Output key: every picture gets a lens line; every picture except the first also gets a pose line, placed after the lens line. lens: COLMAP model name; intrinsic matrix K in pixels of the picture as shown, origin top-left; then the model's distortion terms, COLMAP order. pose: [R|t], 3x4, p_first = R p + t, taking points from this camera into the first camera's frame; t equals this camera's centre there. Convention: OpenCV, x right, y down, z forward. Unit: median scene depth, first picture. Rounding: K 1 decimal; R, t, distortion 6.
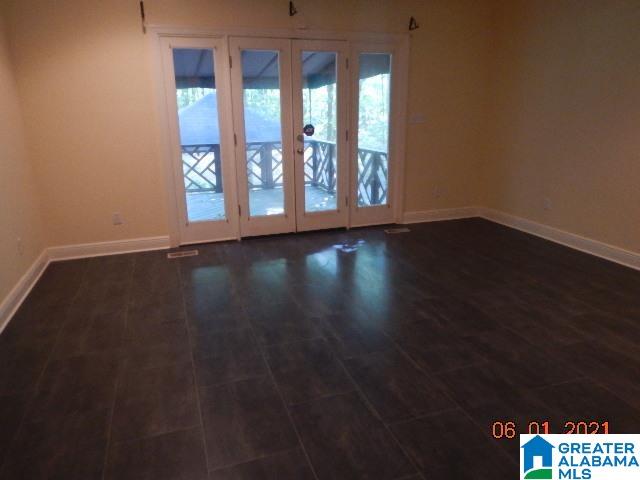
lens RADIAL K [[460.8, 0, 315.5], [0, 460.8, 243.3], [0, 0, 1]] dist [-0.003450, -0.000835]
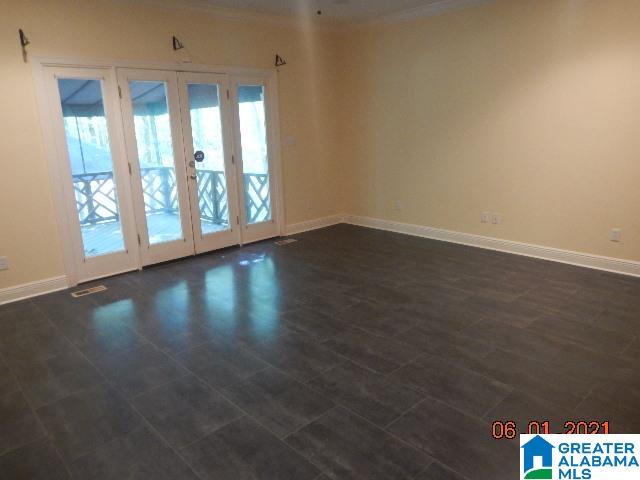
lens RADIAL K [[460.8, 0, 321.4], [0, 460.8, 239.2], [0, 0, 1]] dist [-0.003450, -0.000835]
pose [[0.910758, -0.118656, 0.395526, -0.199371], [0.142248, 0.989353, -0.030745, 0.014188], [-0.387667, 0.084264, 0.917940, -0.057540]]
